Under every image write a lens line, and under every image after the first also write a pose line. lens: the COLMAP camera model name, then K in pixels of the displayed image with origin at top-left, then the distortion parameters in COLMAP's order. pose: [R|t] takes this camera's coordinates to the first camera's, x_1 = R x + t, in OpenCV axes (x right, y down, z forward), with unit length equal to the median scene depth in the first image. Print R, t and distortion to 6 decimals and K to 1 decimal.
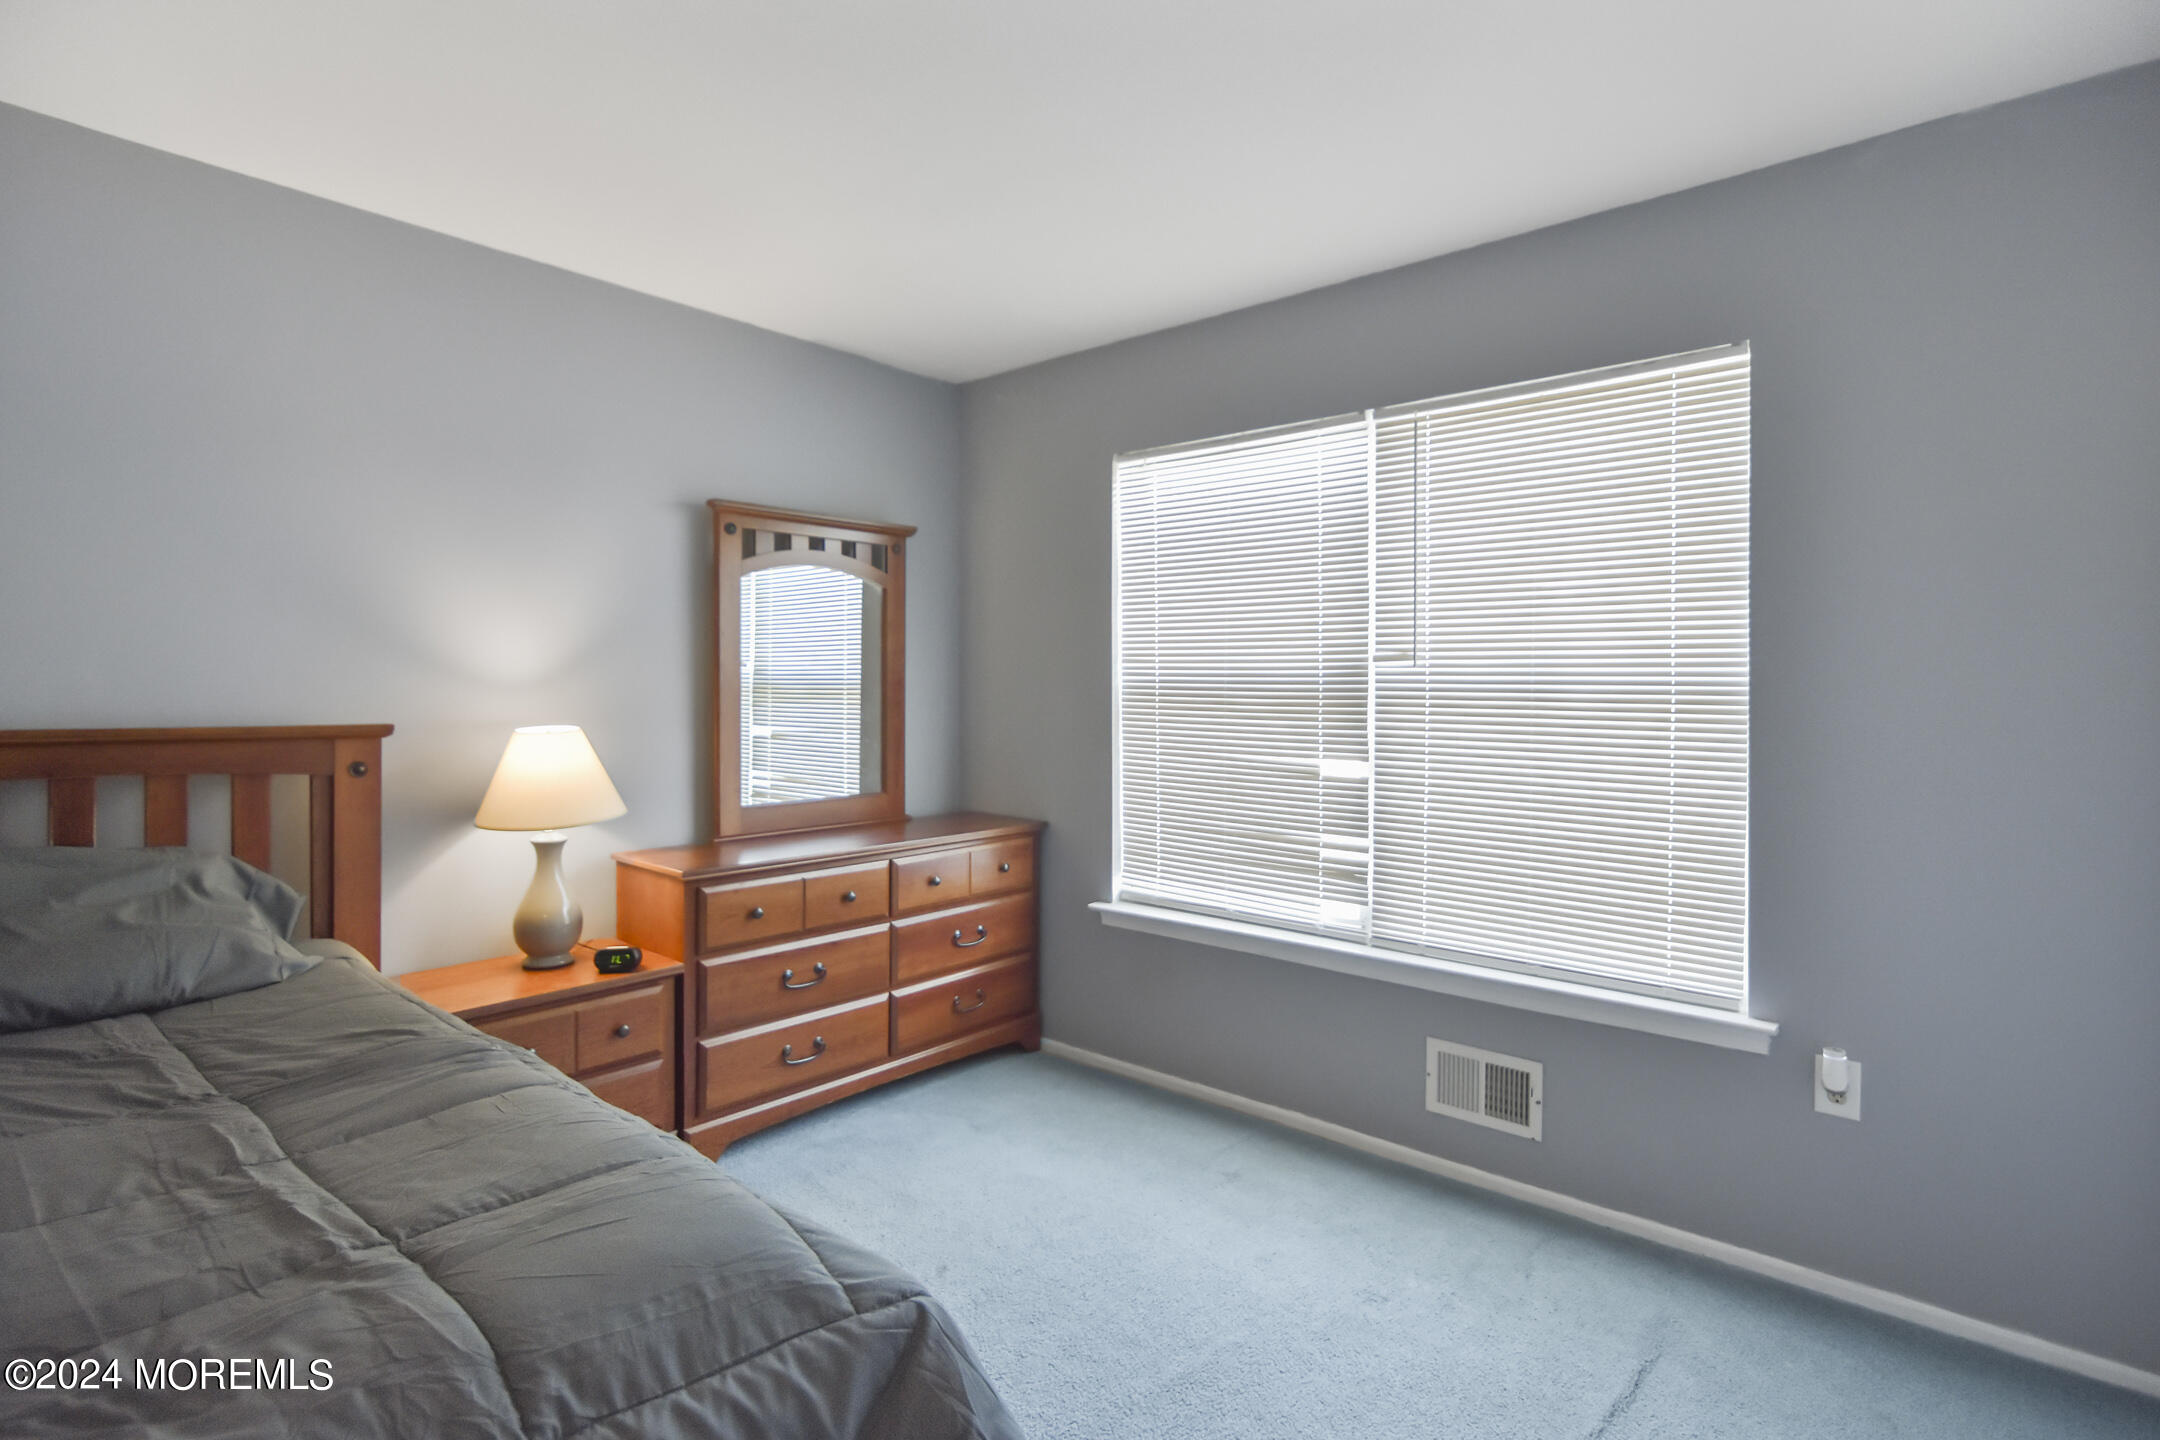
lens RADIAL K [[1055.2, 0, 1079.1], [0, 1055.2, 703.7], [0, 0, 1]] dist [-0.002228, 0.003046]
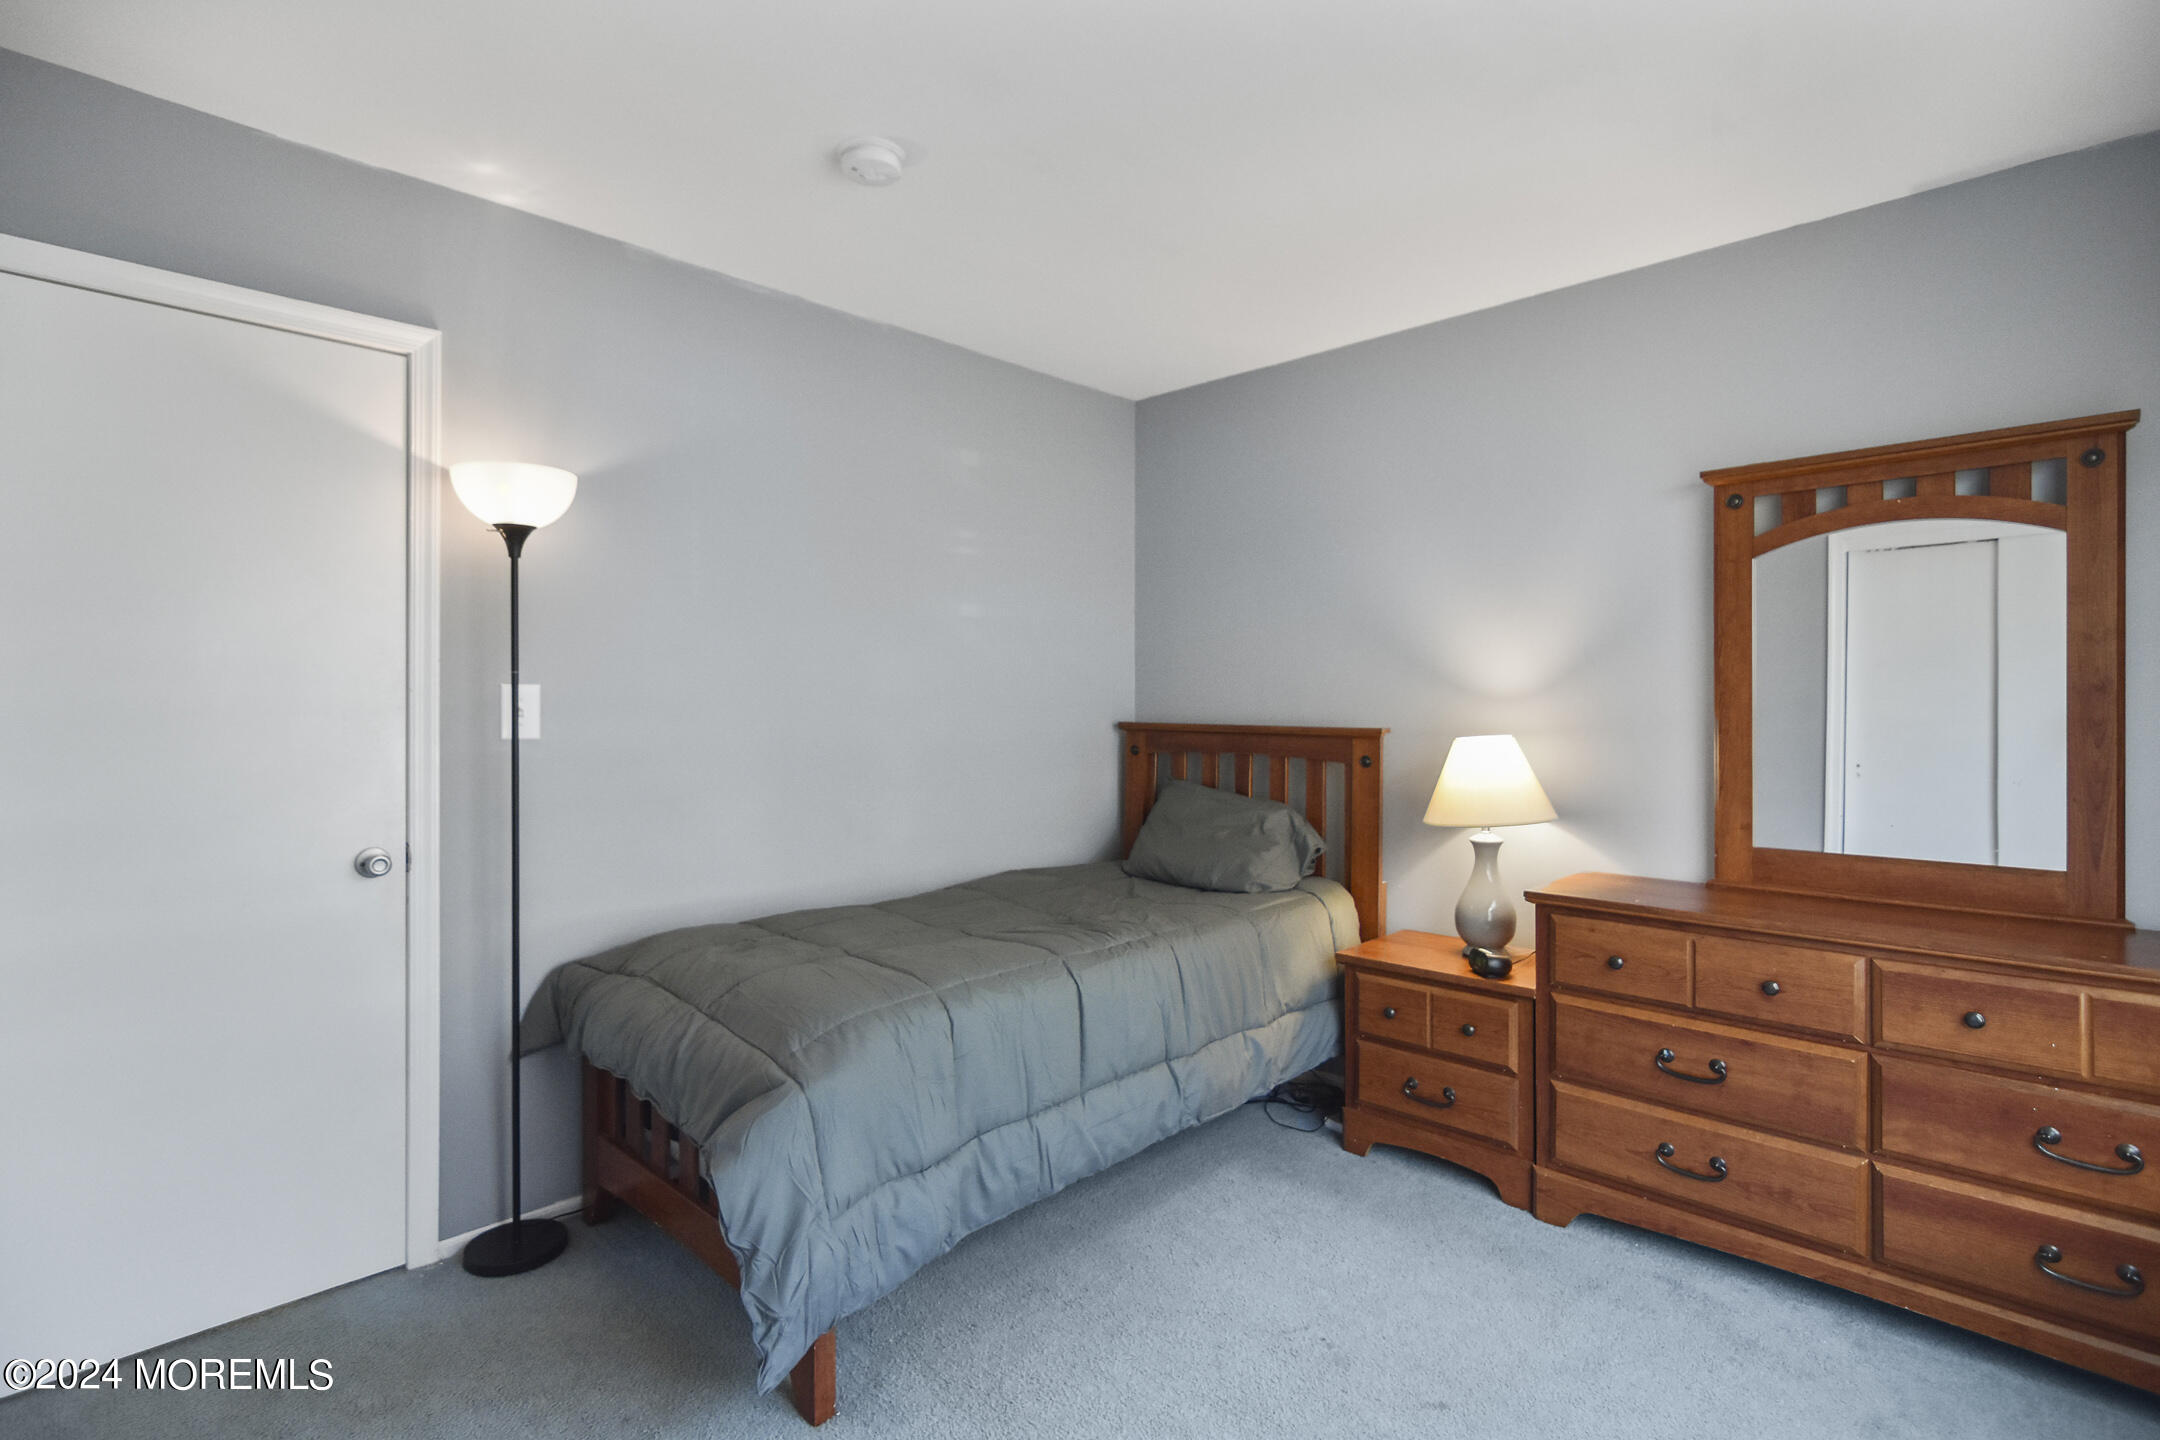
lens RADIAL K [[1055.2, 0, 1080.9], [0, 1055.2, 707.1], [0, 0, 1]] dist [-0.002228, 0.003046]
pose [[-0.055734, -0.000597, -0.998445, 0.583642], [-0.014313, 0.999898, 0.000201, -0.001381], [0.998343, 0.014302, -0.055737, 0.631782]]
